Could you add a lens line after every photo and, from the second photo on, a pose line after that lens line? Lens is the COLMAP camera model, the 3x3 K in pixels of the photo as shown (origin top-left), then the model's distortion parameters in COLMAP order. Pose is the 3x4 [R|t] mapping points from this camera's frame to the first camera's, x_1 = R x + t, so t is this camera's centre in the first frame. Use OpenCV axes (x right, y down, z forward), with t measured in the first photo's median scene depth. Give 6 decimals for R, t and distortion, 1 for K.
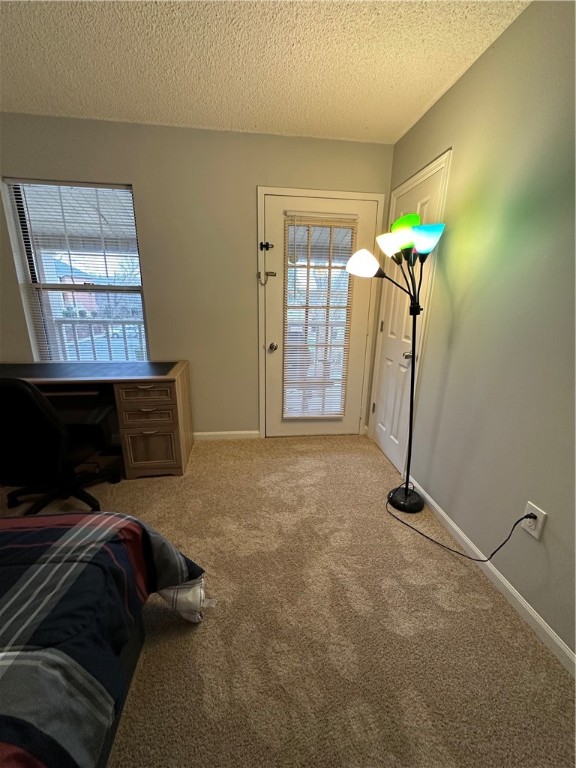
lens RADIAL K [[305.6, 0, 287.6], [0, 305.6, 384.7], [0, 0, 1]] dist [-0.001788, 0.000465]
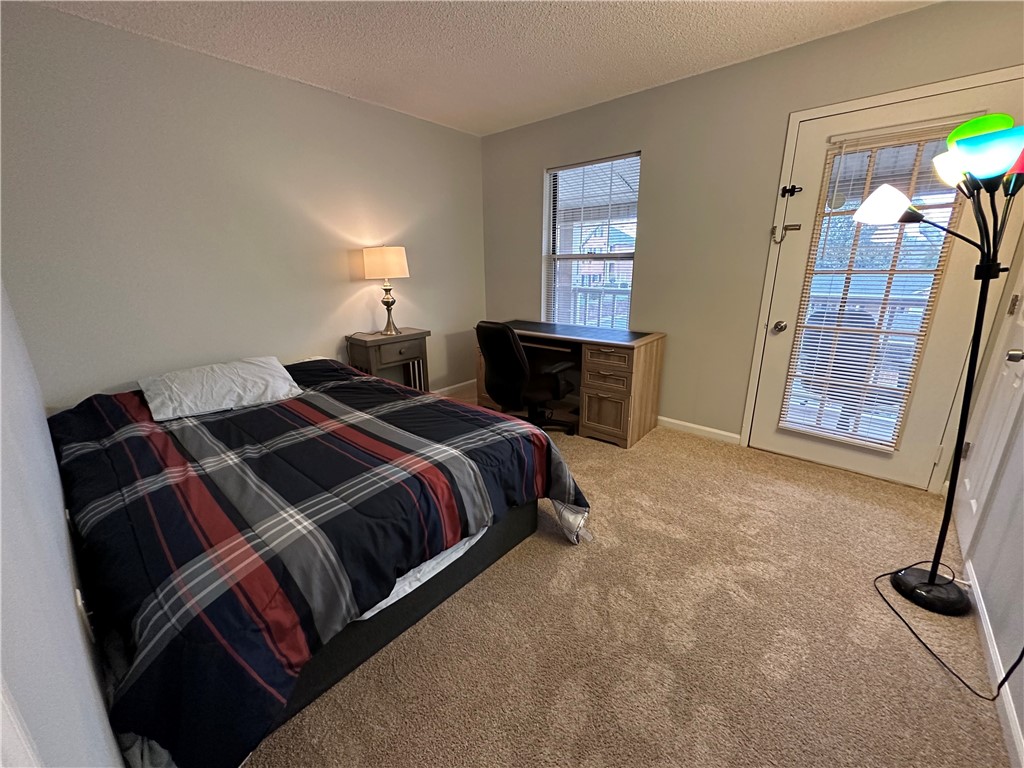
lens RADIAL K [[409.5, 0, 513.1], [0, 409.5, 382.5], [0, 0, 1]] dist [0.000737, 0.000137]
pose [[0.663231, 0.181746, -0.726012, 0.327440], [-0.182825, 0.980021, 0.078318, 0.059353], [0.725741, 0.080790, 0.683208, -0.158985]]
